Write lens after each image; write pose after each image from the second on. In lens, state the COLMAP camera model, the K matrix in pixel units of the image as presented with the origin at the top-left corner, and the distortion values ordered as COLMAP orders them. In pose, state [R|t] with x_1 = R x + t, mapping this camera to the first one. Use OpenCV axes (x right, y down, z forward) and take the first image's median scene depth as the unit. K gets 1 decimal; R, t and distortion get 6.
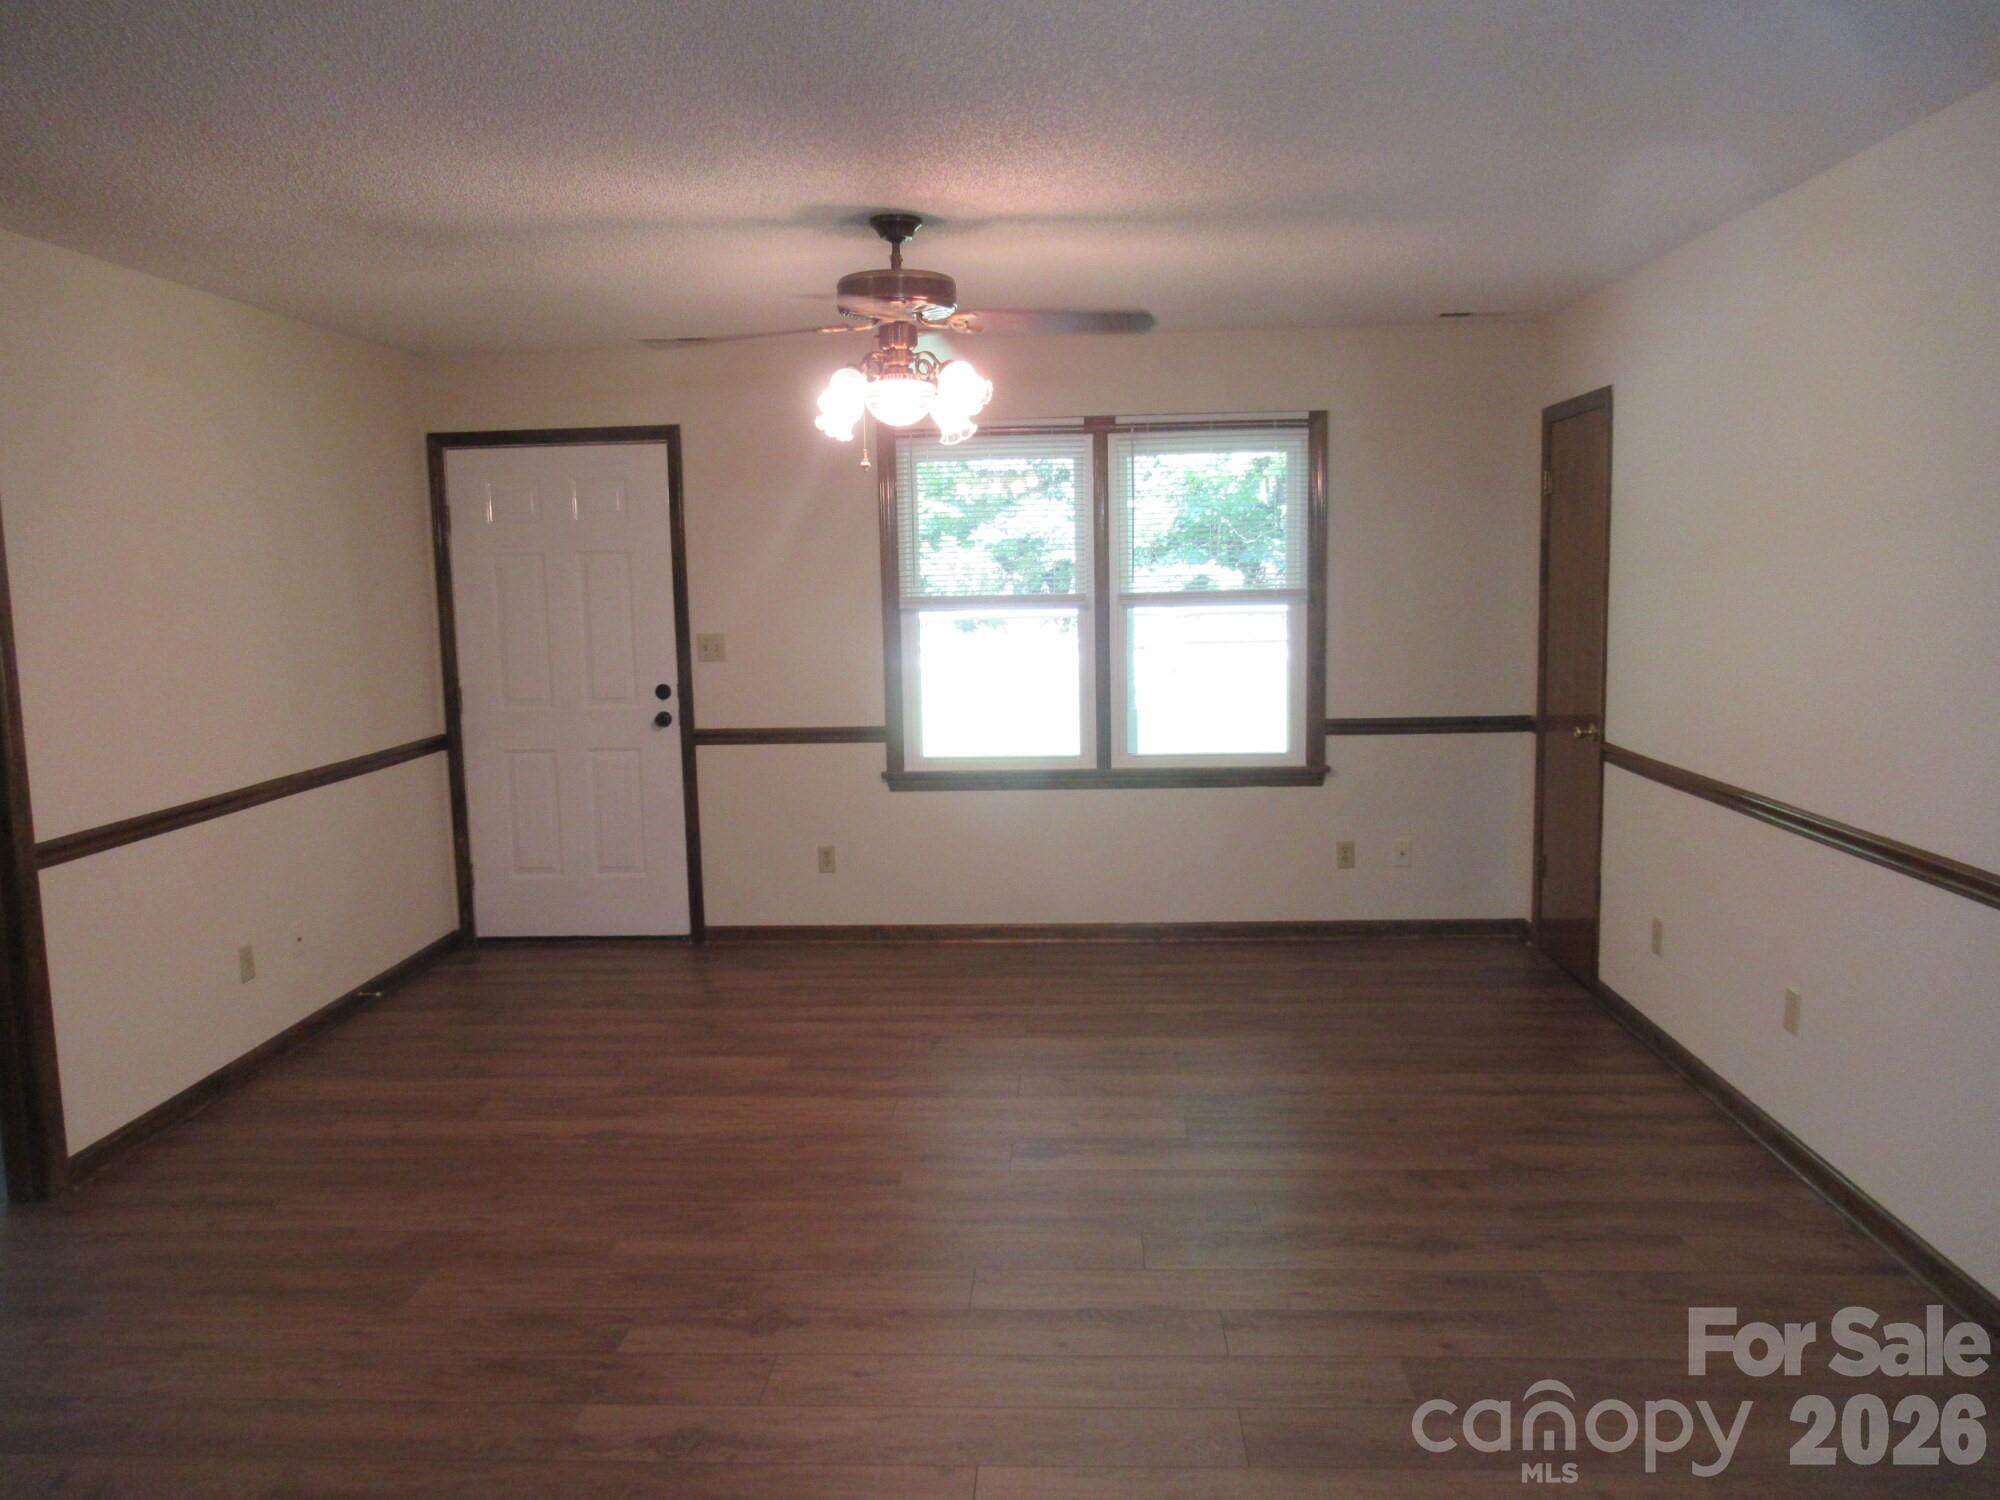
lens RADIAL K [[1485.8, 0, 992.1], [0, 1485.8, 753.6], [0, 0, 1]] dist [-0.011581, -0.007587]
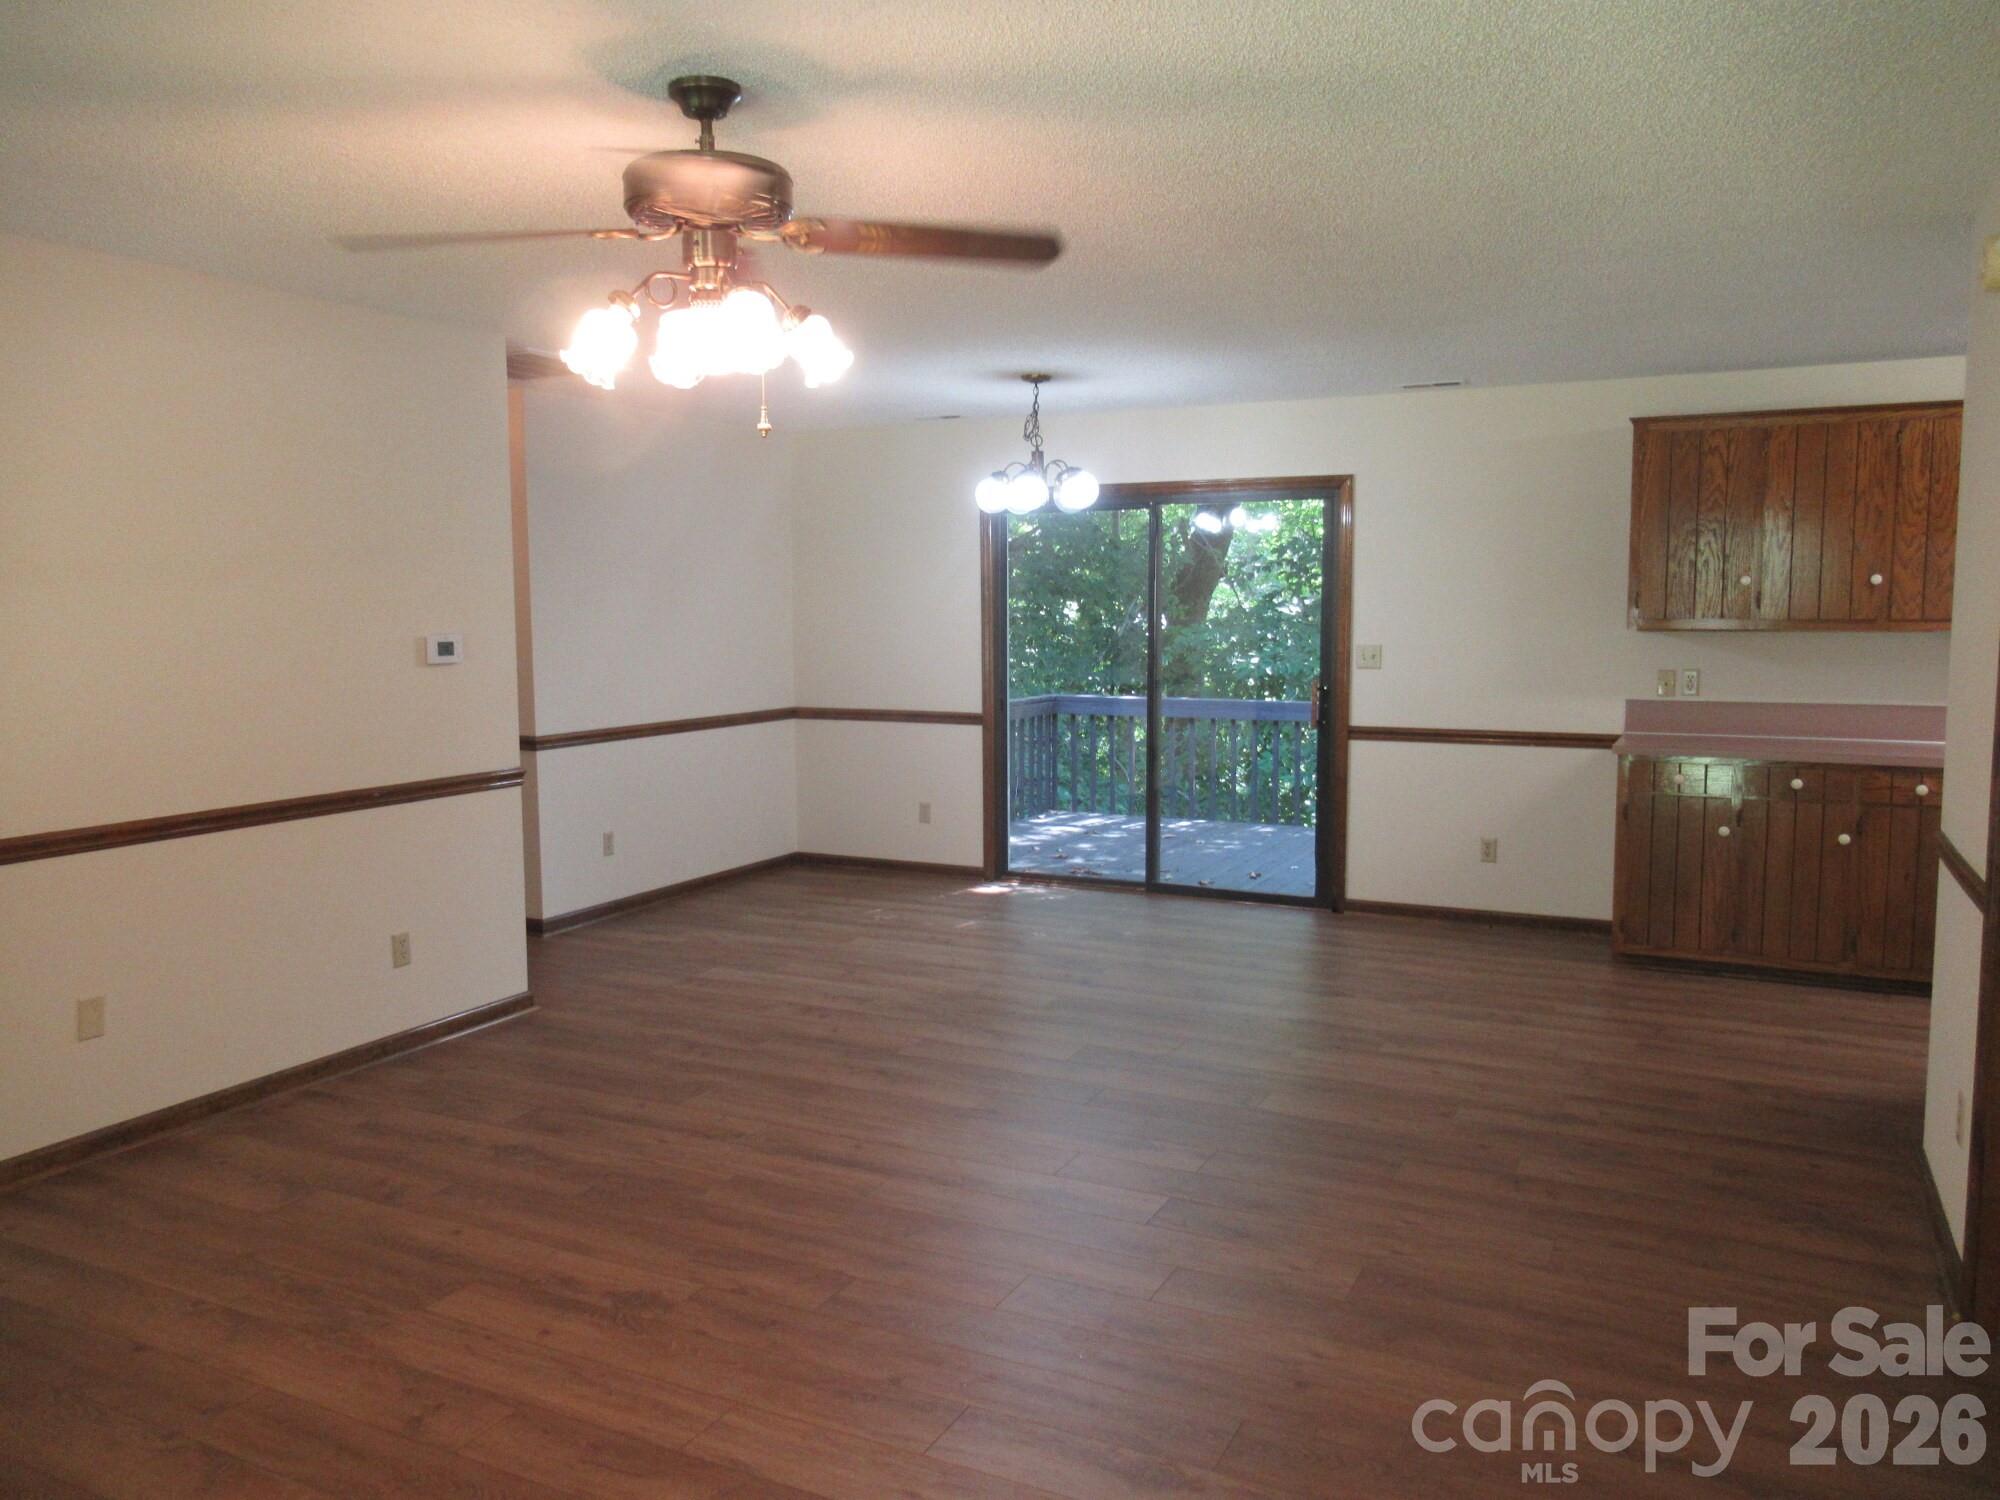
lens RADIAL K [[1466.5, 0, 1000.0], [0, 1466.5, 750.0], [0, 0, 1]] dist [0.000299, 0.003079]
pose [[-0.915486, -0.012227, 0.402163, -0.298054], [0.073796, 0.977479, 0.197708, -0.107811], [-0.395523, 0.210677, -0.893967, 1.014783]]
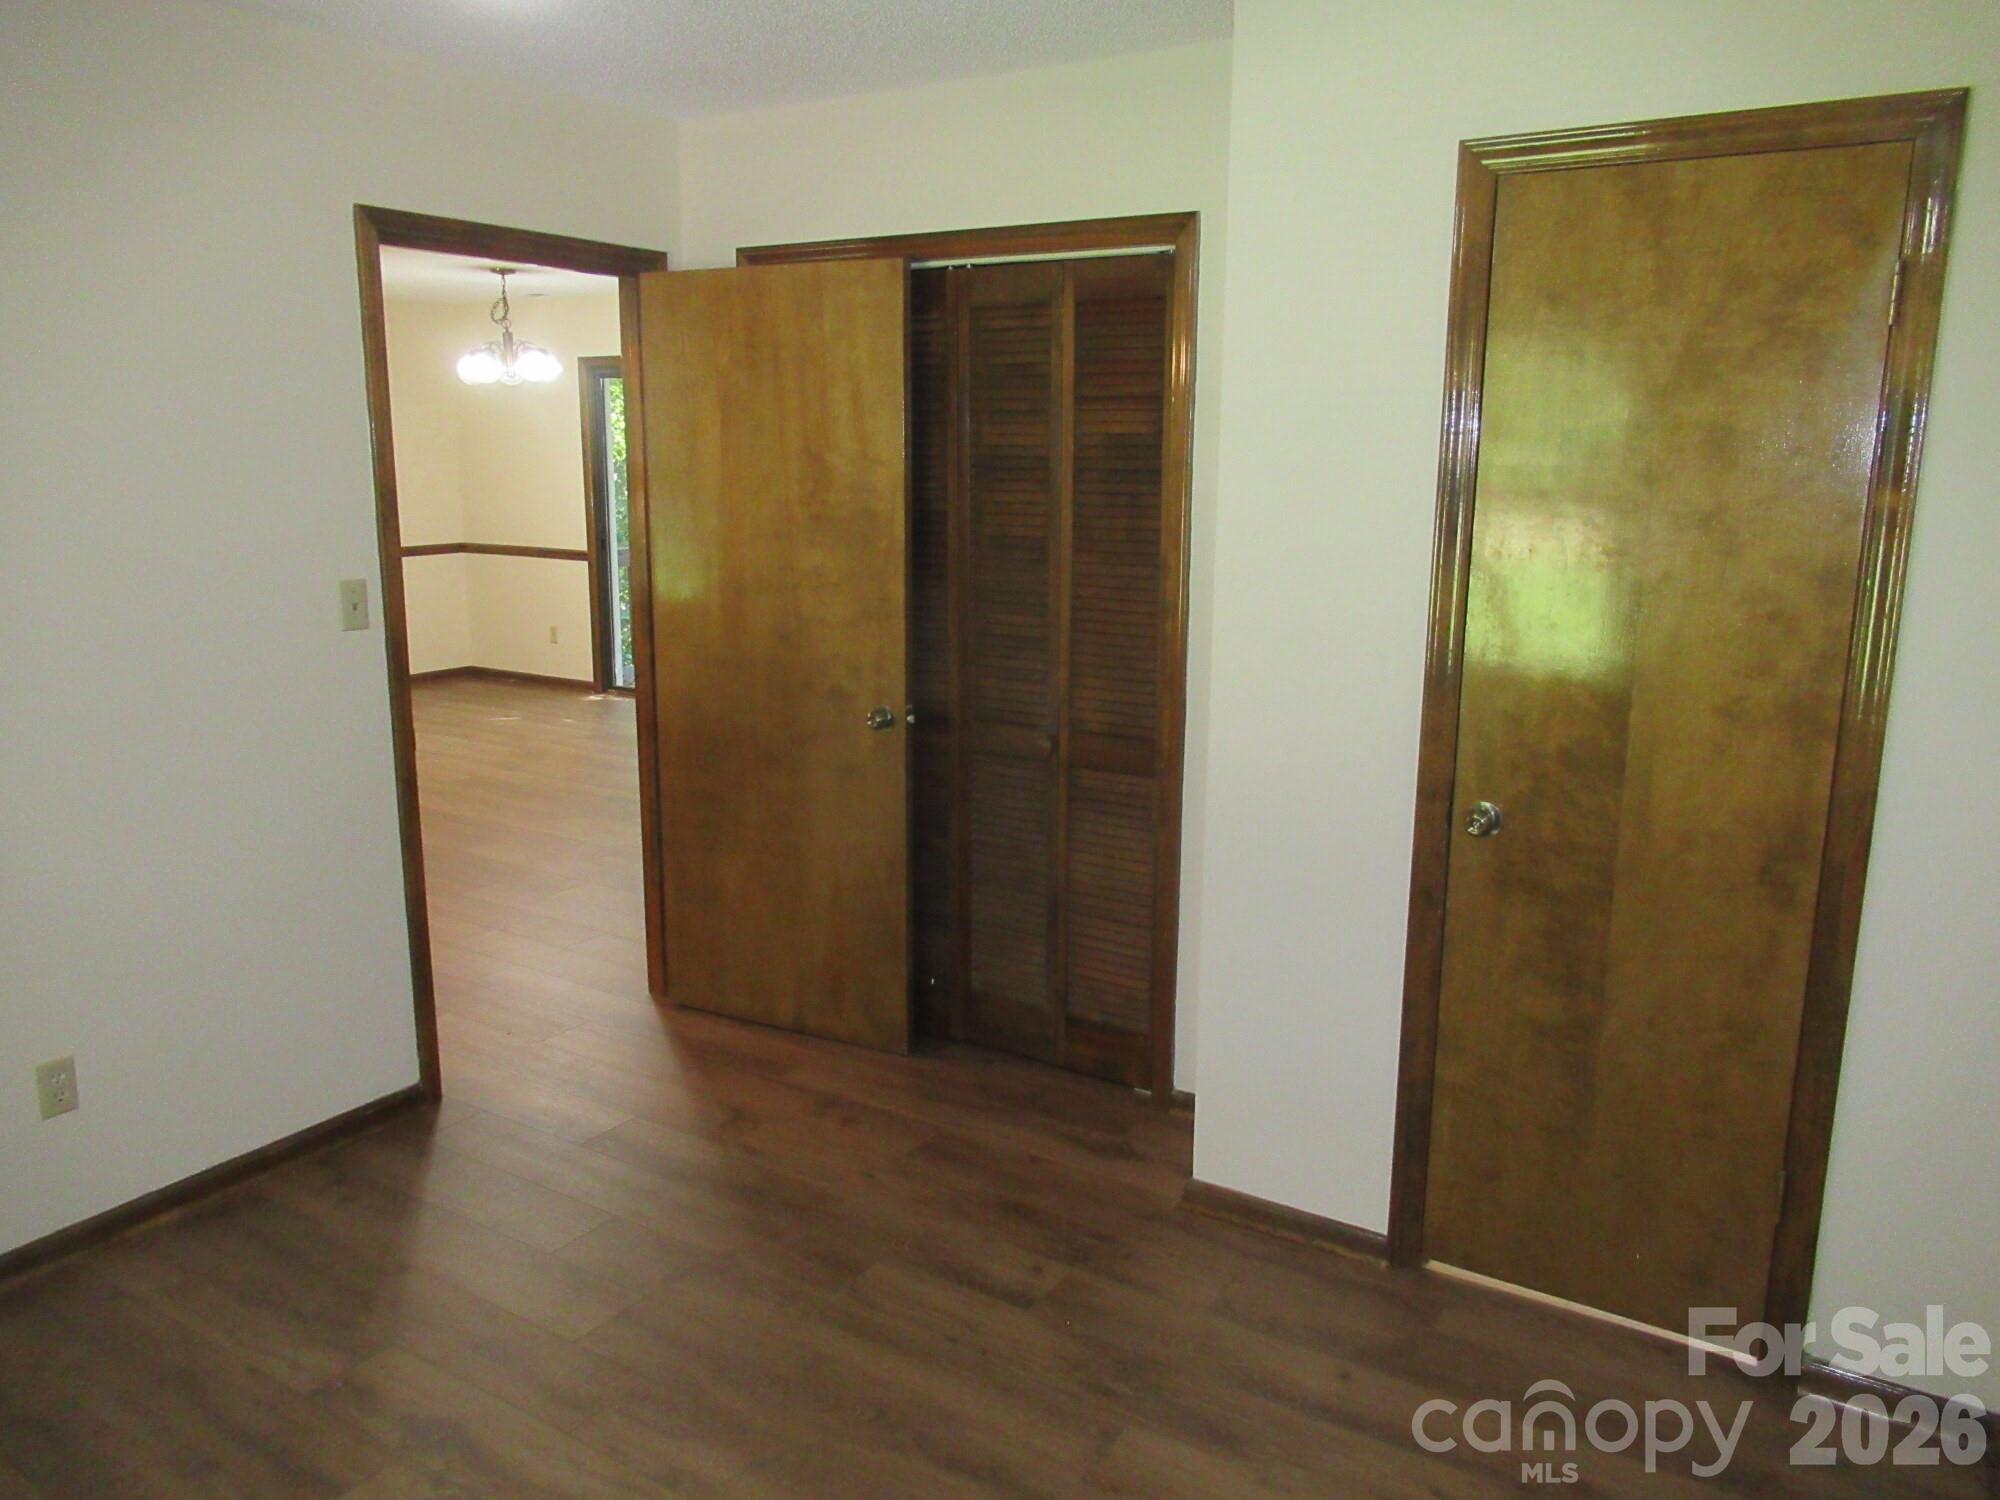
lens RADIAL K [[1485.8, 0, 992.1], [0, 1485.8, 753.6], [0, 0, 1]] dist [-0.011581, -0.007587]
pose [[-0.864309, -0.090807, 0.494696, -0.895398], [0.072446, 0.950833, 0.301110, -0.116372], [-0.497716, 0.296091, -0.815235, 0.958998]]
